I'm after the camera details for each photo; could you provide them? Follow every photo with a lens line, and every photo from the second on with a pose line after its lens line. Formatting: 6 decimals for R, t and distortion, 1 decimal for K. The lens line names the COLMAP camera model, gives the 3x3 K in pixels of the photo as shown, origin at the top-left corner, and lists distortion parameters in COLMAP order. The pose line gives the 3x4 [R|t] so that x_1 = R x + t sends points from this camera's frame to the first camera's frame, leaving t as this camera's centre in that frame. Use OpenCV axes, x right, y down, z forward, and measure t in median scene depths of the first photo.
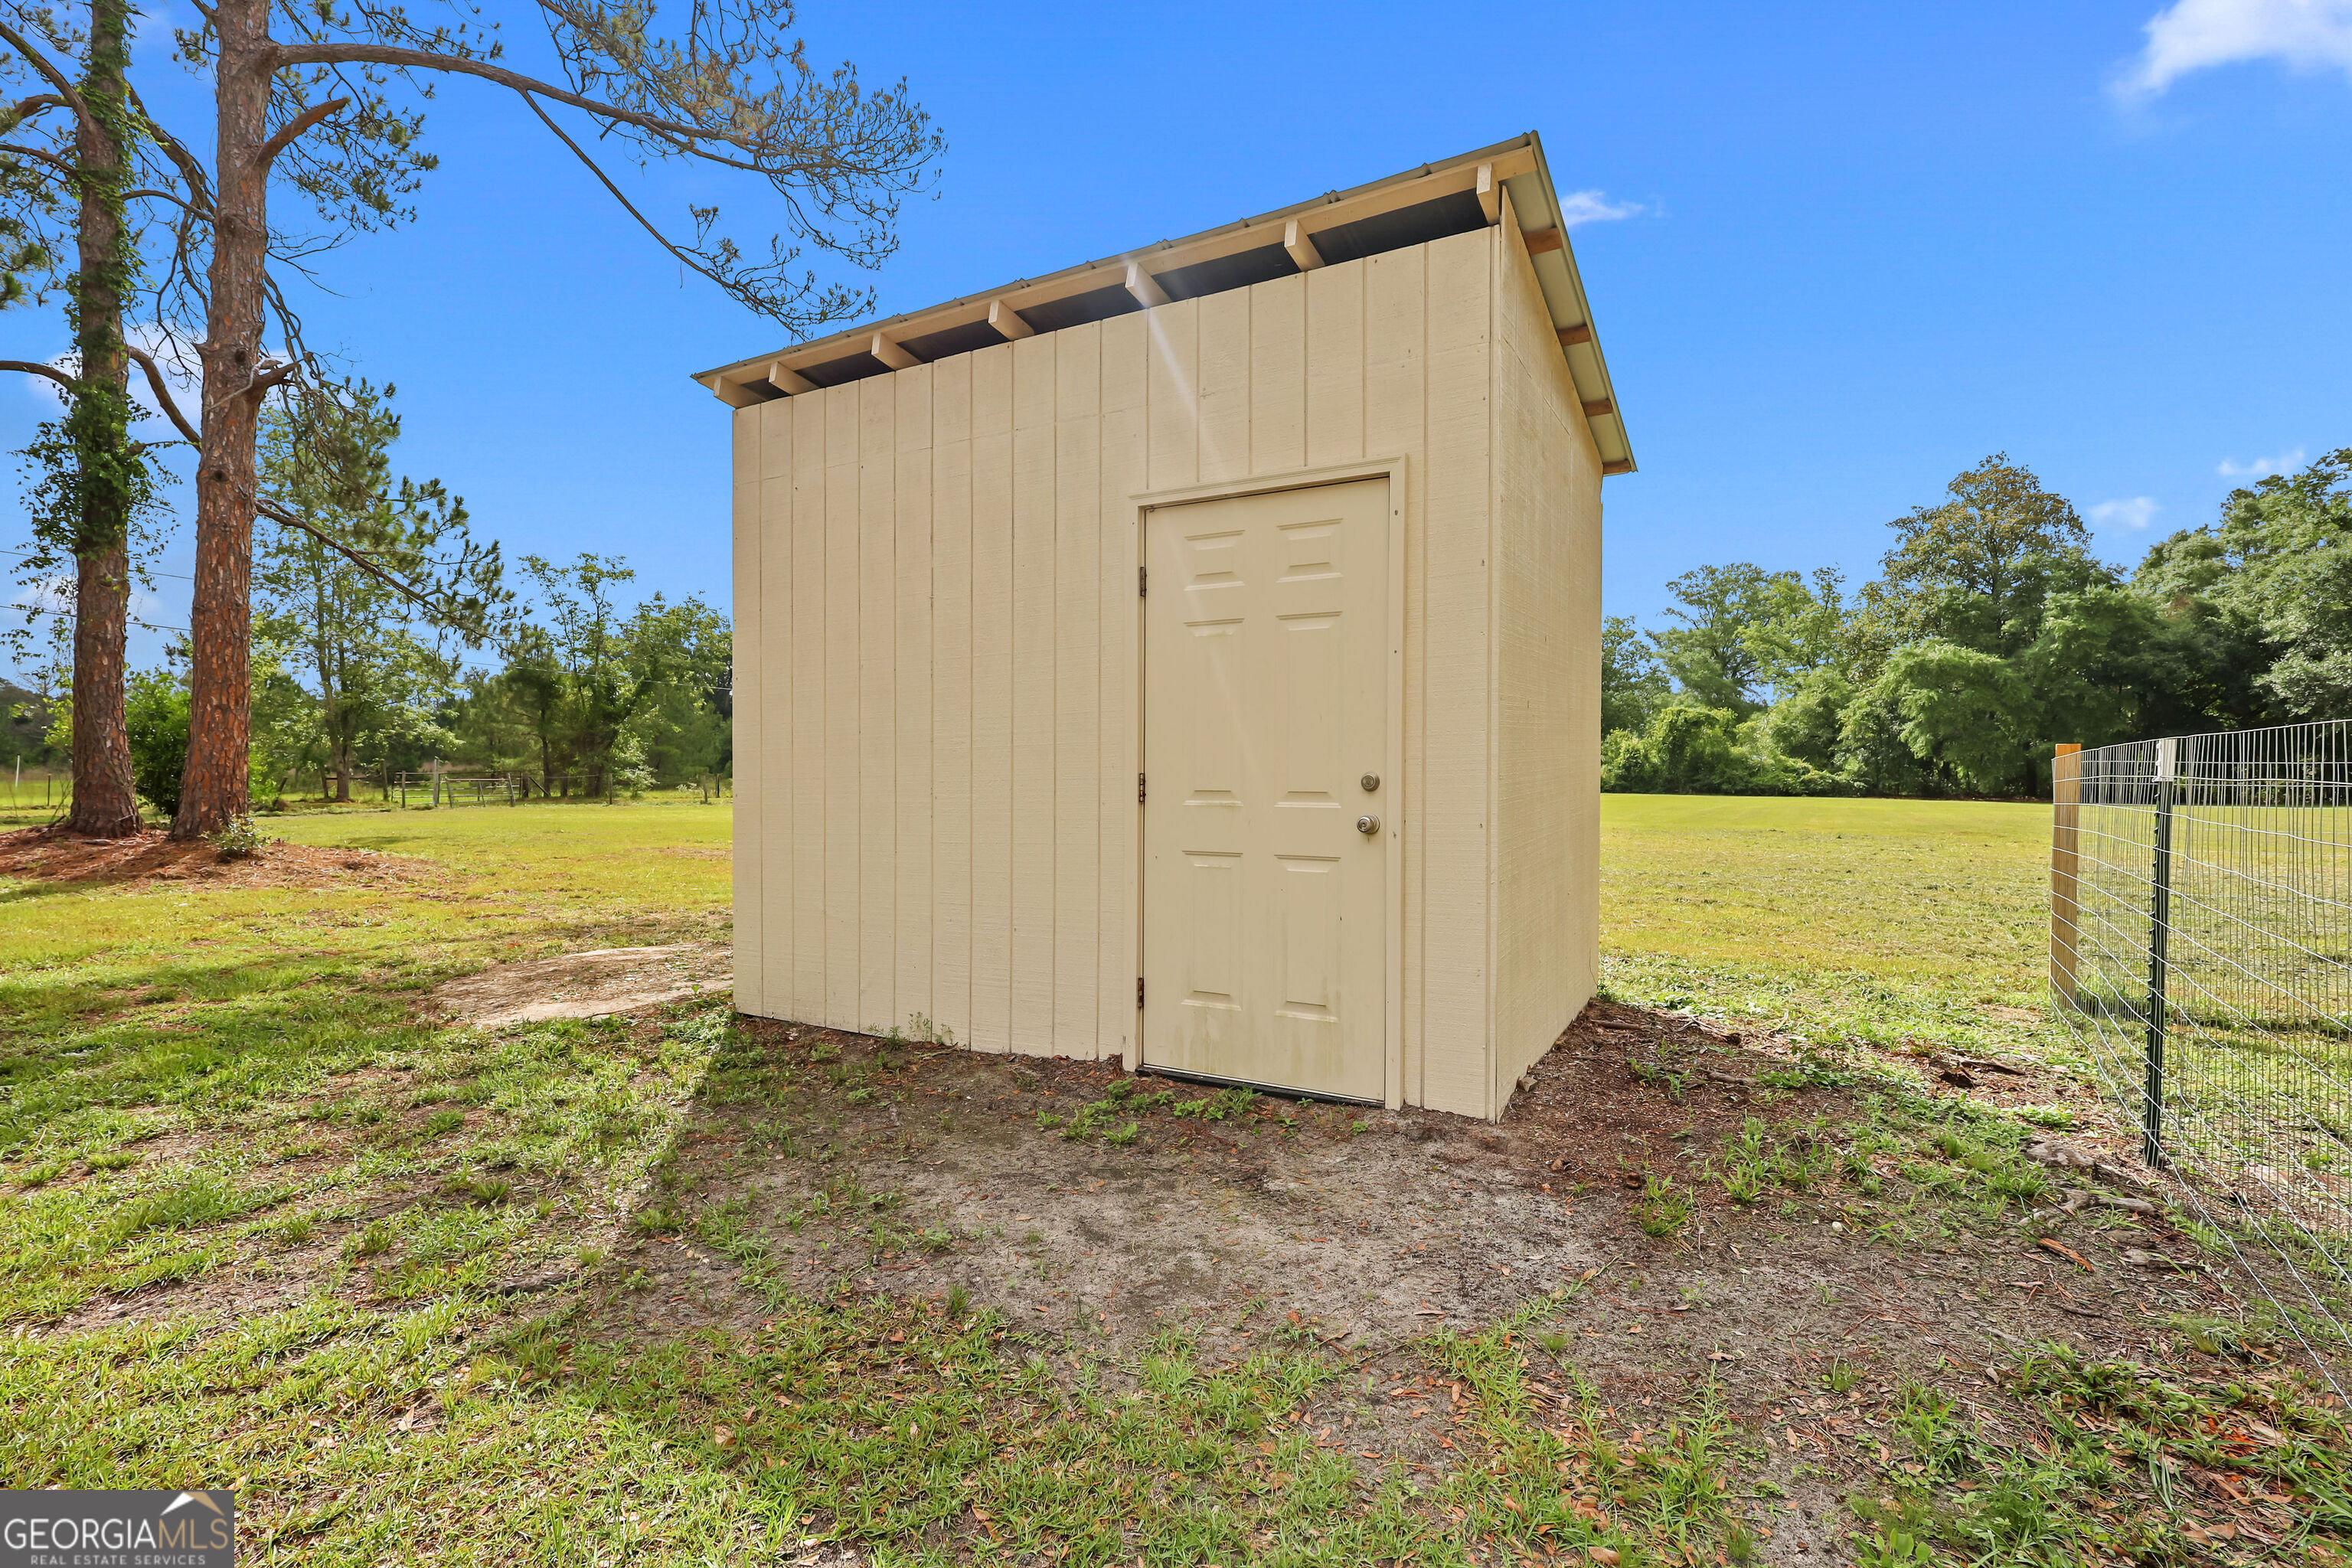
lens RADIAL K [[1078.0, 0, 1174.8], [0, 1078.0, 790.3], [0, 0, 1]] dist [-0.000214, -0.000638]
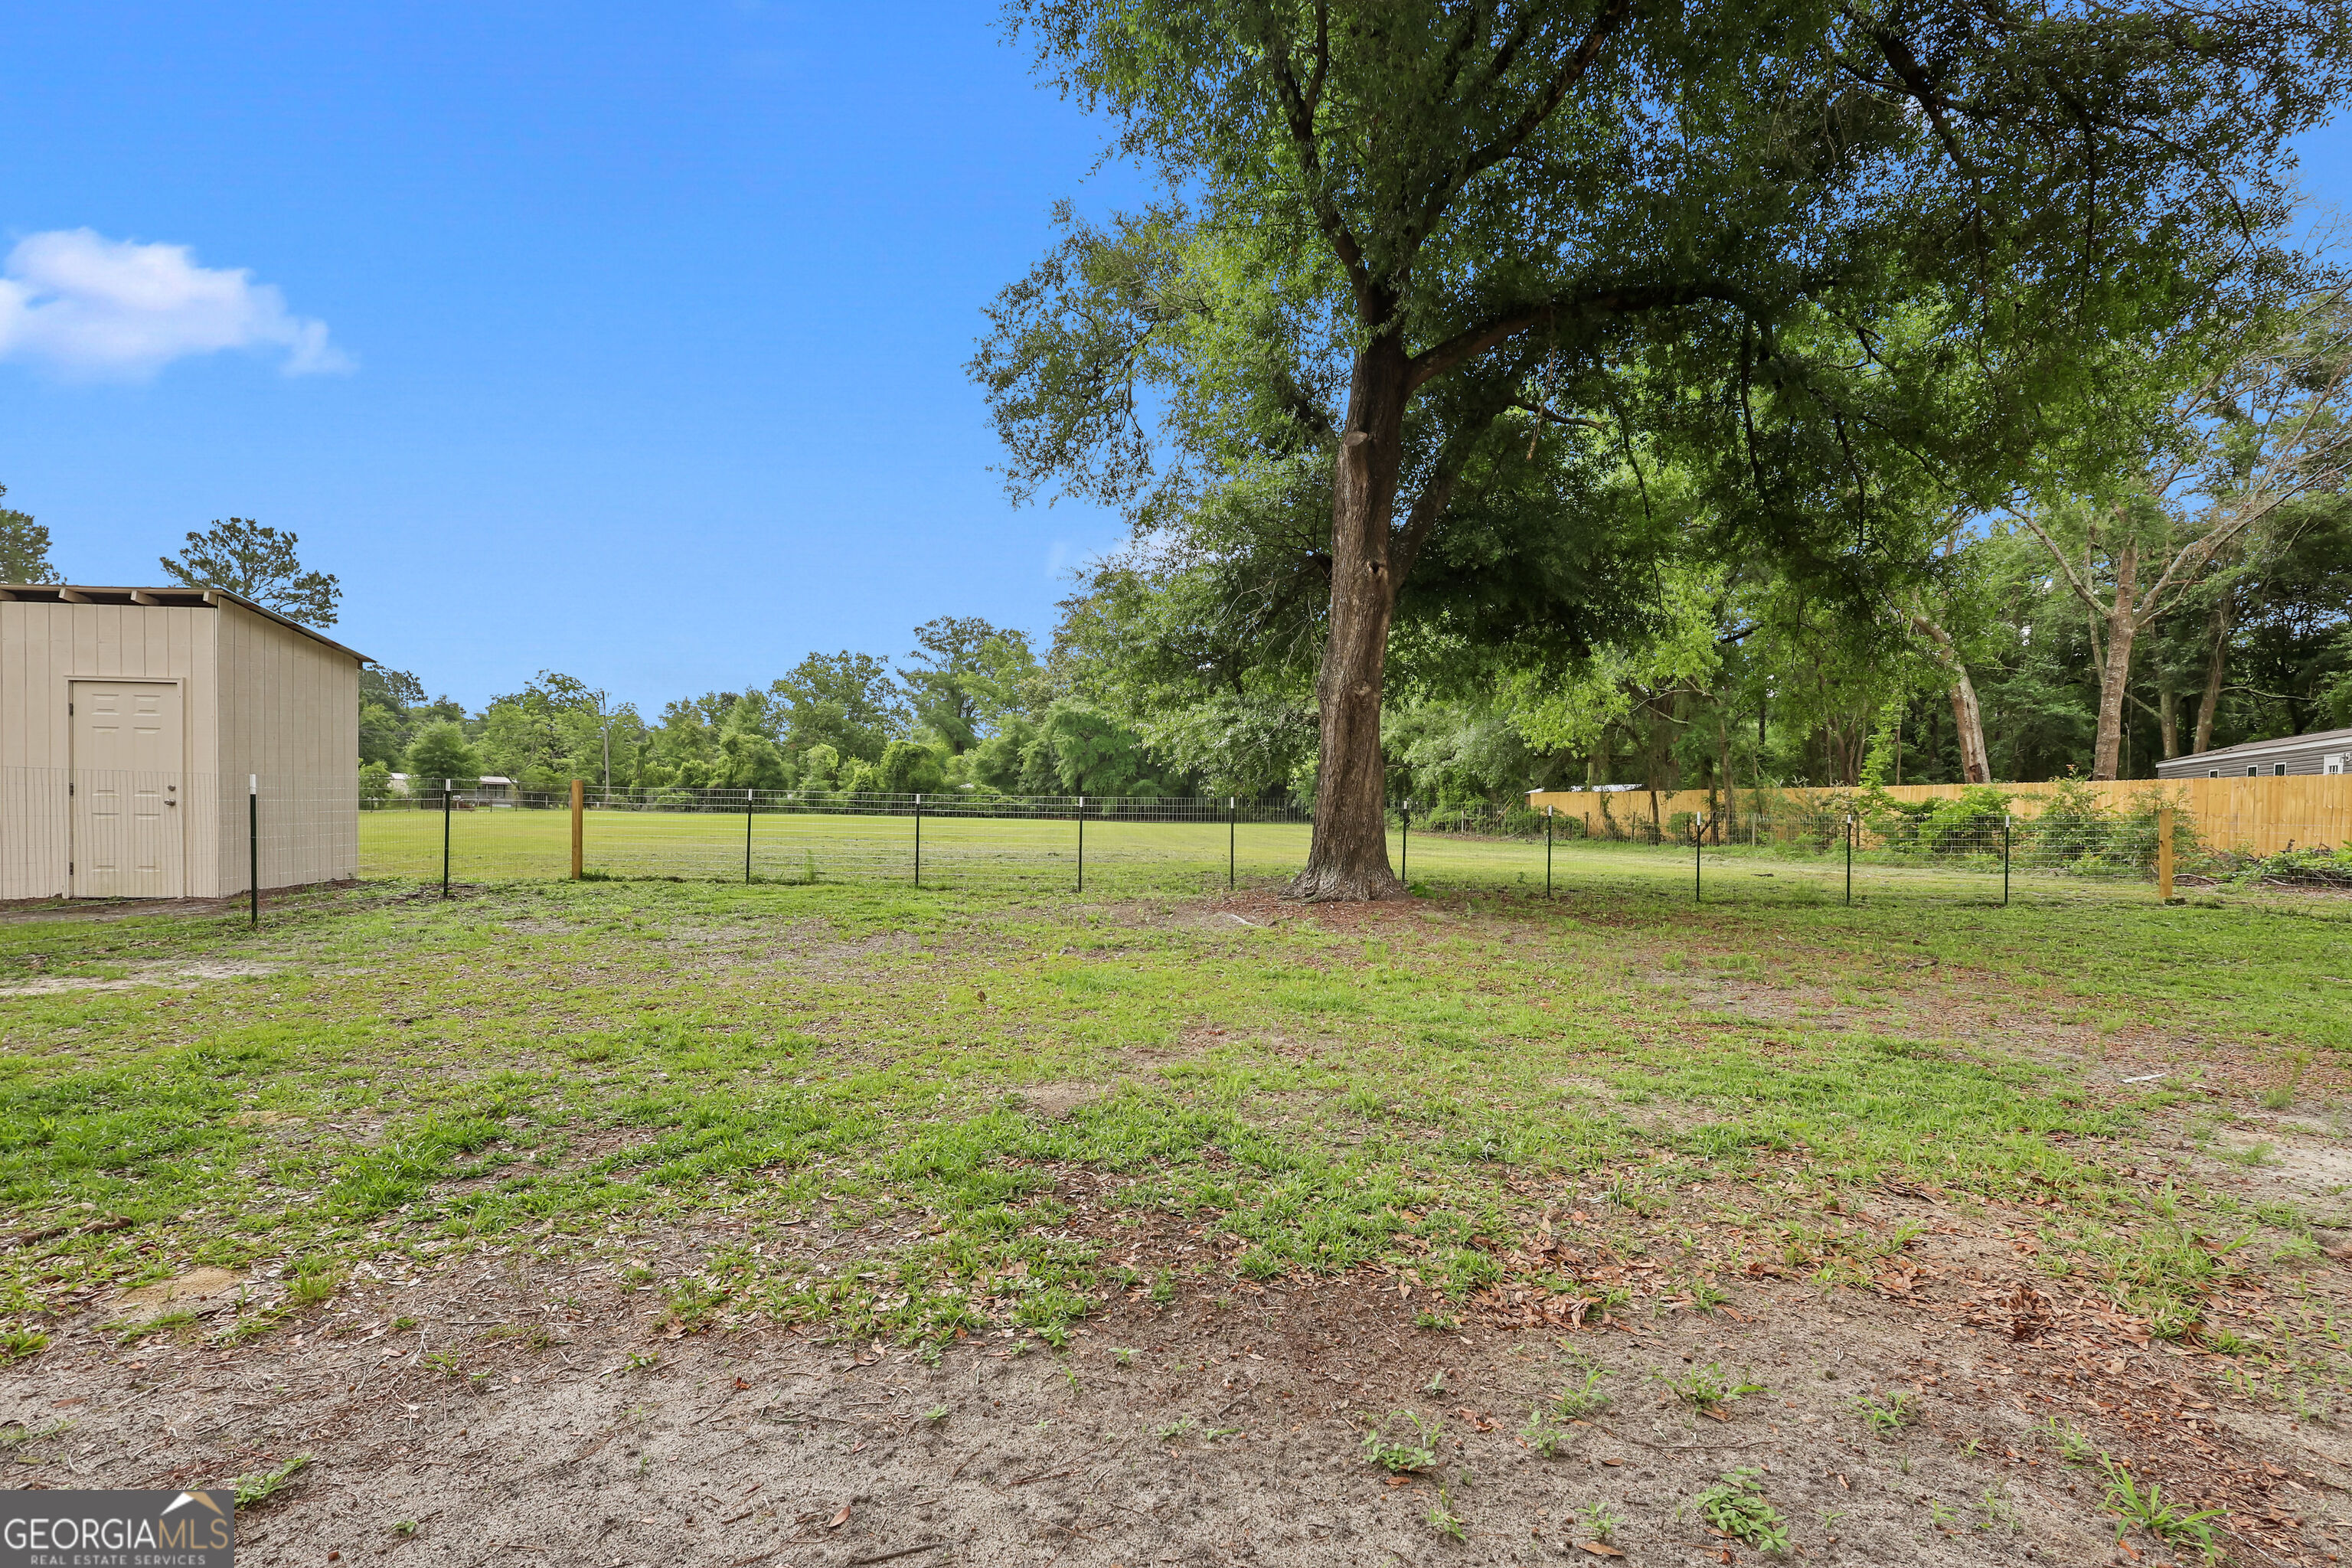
lens RADIAL K [[1098.7, 0, 1181.2], [0, 1098.7, 824.8], [0, 0, 1]] dist [-0.000235, -0.000196]
pose [[0.817809, -0.001688, 0.575487, 0.034421], [-0.004059, 0.999954, 0.008701, 0.002730], [-0.575475, -0.009452, 0.817765, -0.146611]]
